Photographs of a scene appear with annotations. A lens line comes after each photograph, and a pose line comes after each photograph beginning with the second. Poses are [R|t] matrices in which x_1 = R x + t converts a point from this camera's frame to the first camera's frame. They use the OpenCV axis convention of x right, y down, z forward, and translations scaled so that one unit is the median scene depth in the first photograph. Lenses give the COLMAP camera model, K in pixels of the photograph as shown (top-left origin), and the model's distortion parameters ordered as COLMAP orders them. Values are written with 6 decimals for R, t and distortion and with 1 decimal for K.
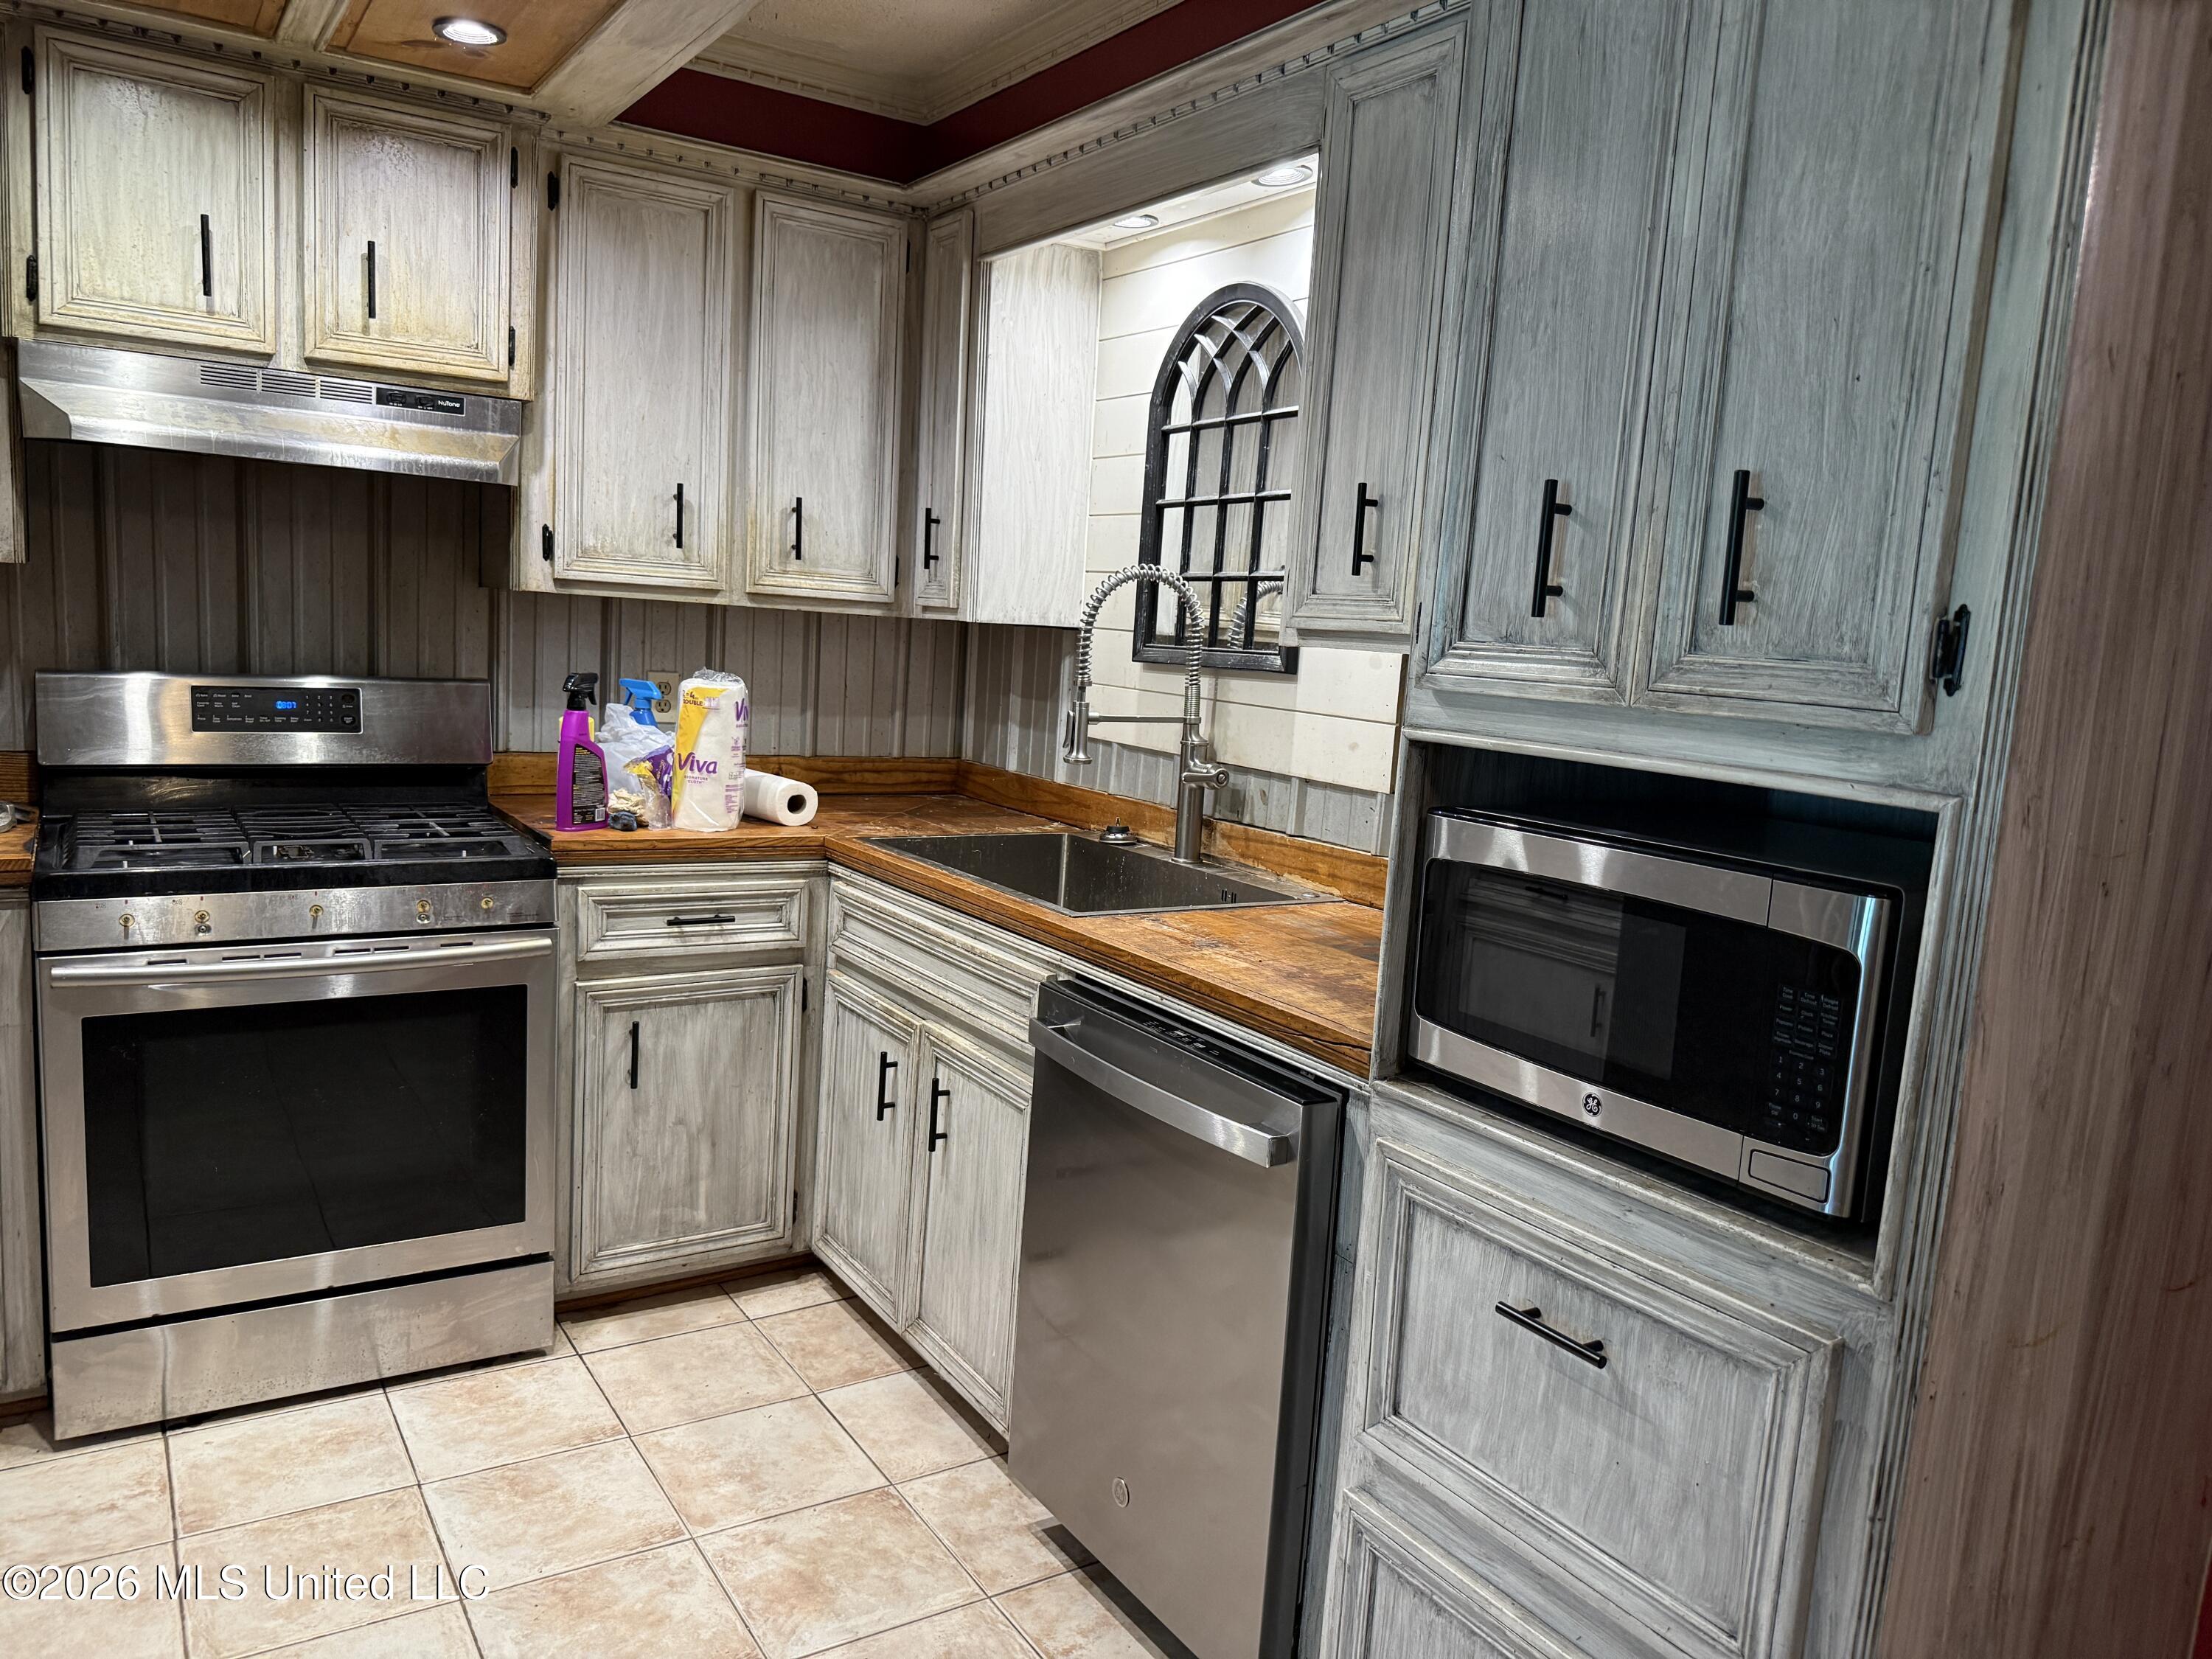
lens RADIAL K [[1573.9, 0, 1106.0], [0, 1573.9, 829.5], [0, 0, 1]] dist [-0.019368, -0.003561]
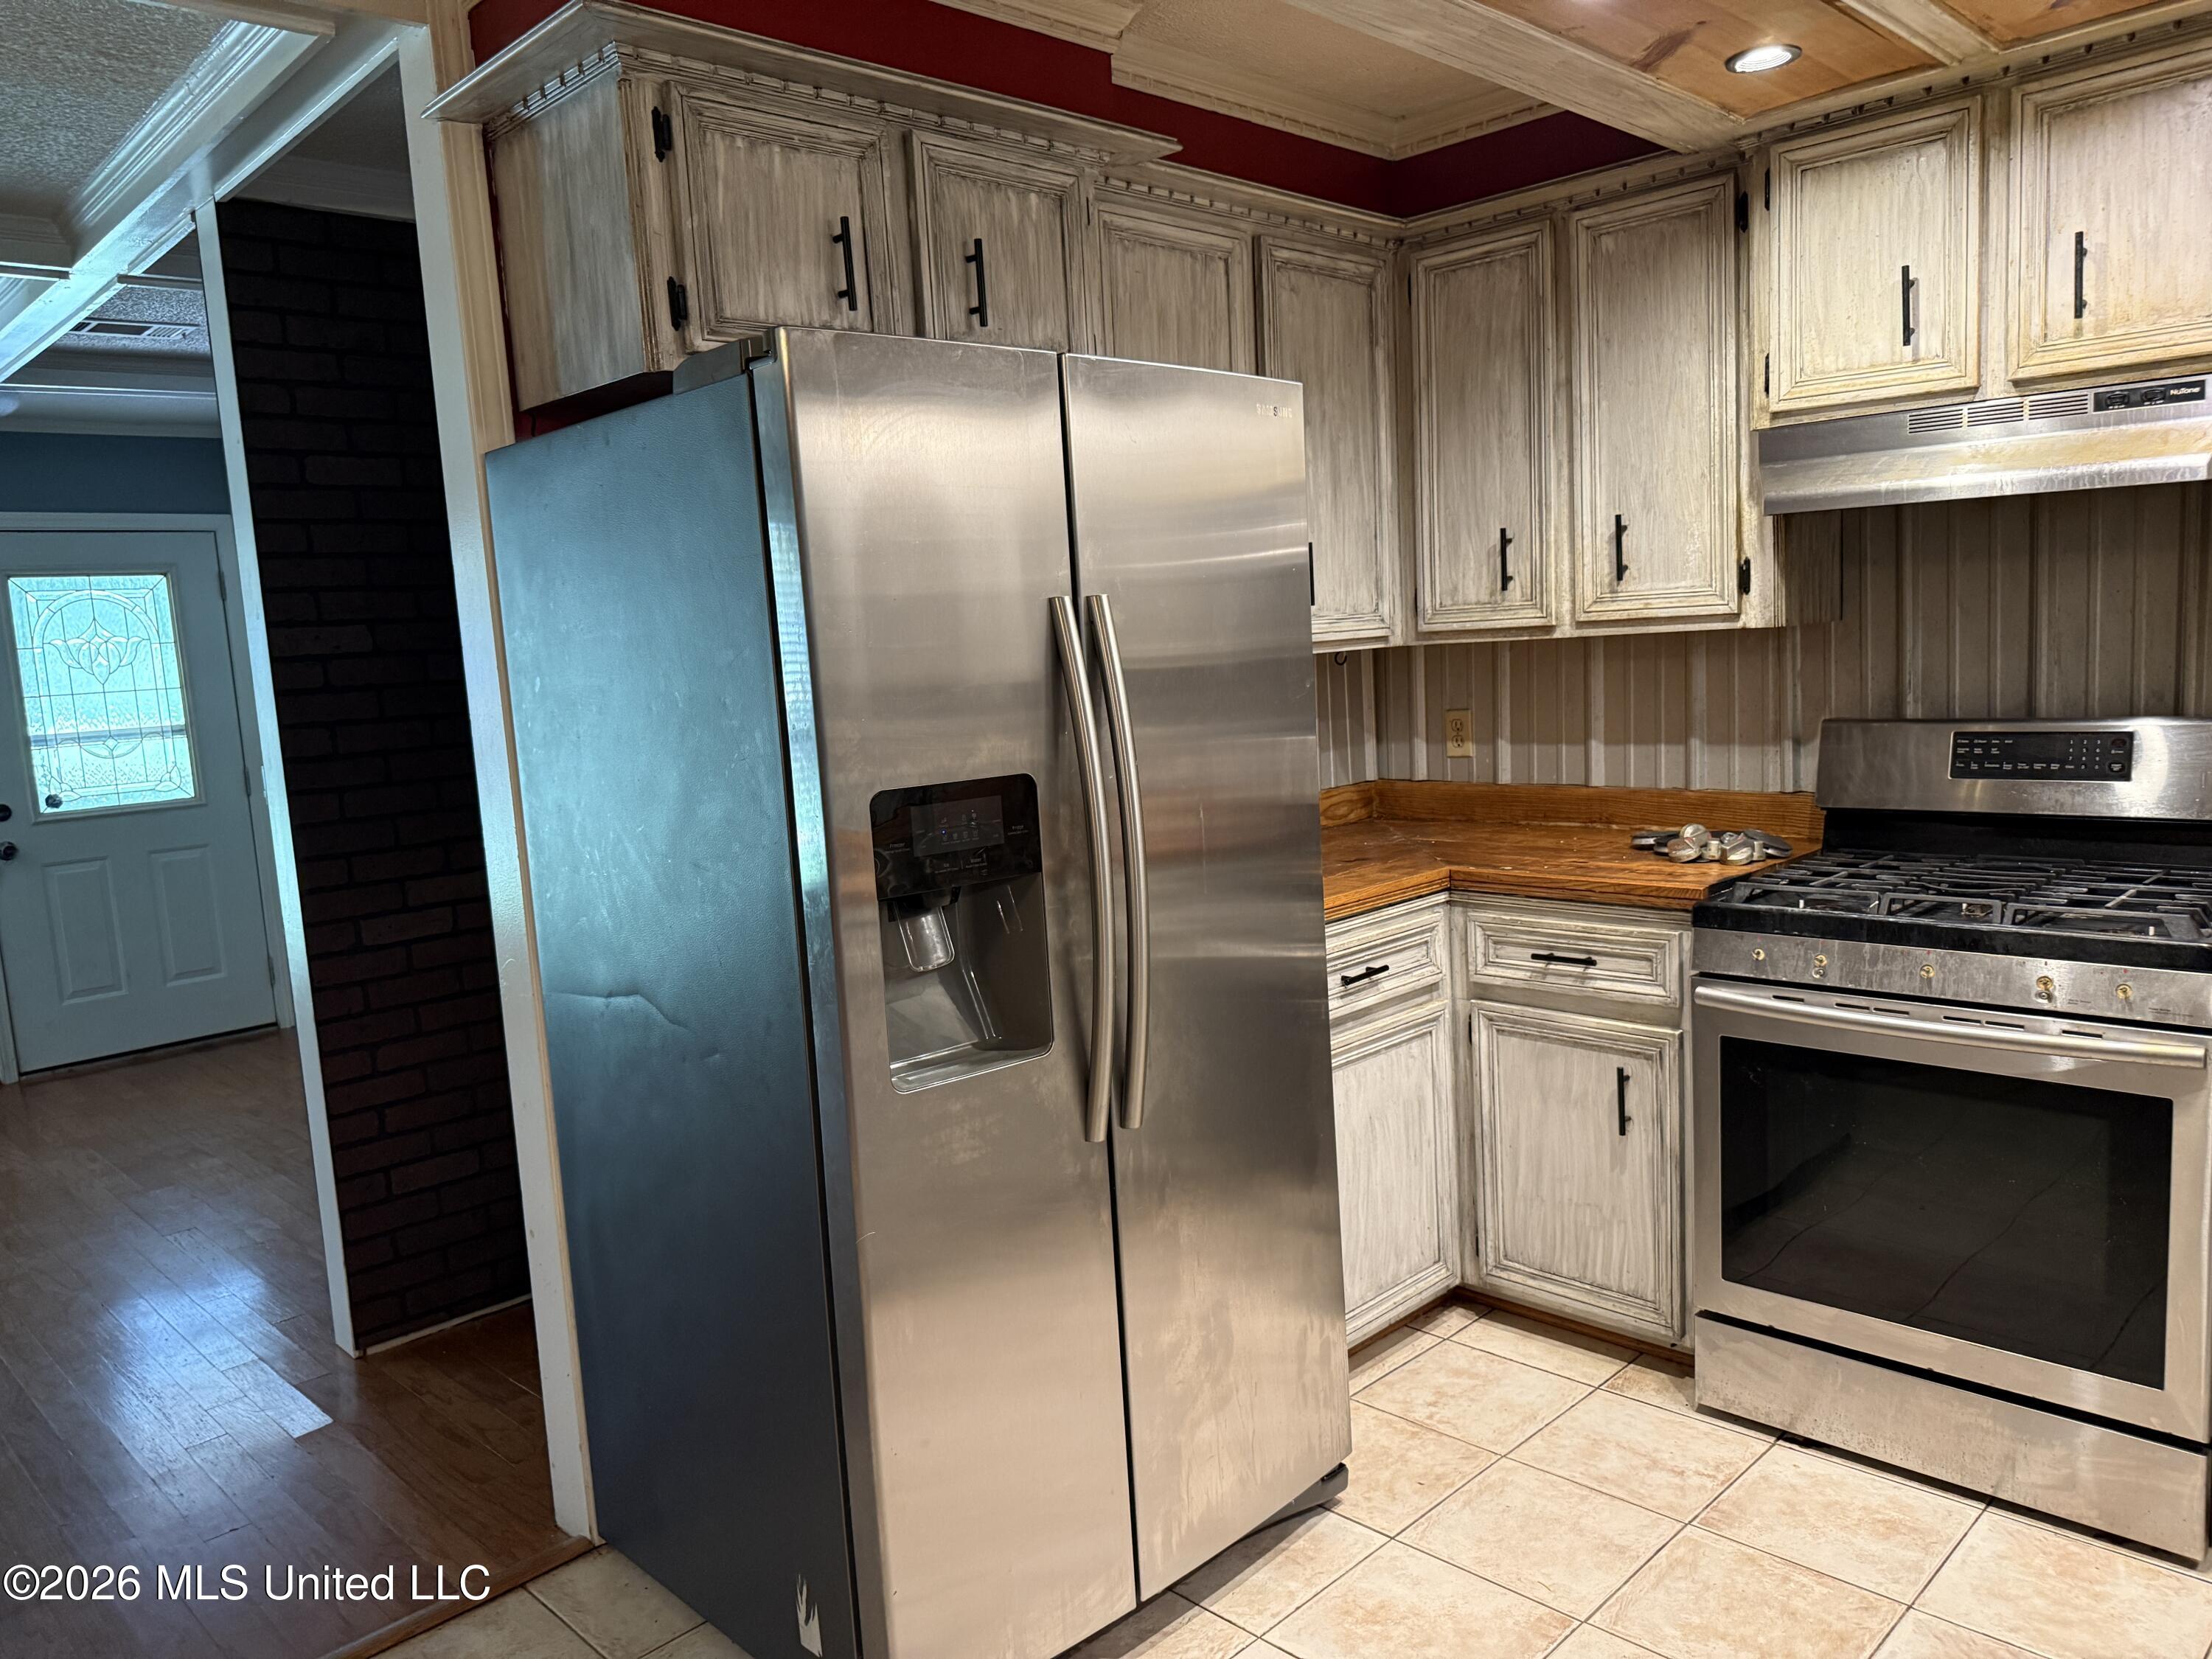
lens RADIAL K [[1573.9, 0, 1106.0], [0, 1573.9, 829.5], [0, 0, 1]] dist [-0.019368, -0.003561]
pose [[0.179296, 0.047892, -0.982629, 0.318264], [-0.061413, 0.997411, 0.037406, -0.036575], [0.981876, 0.053639, 0.181773, 0.314702]]
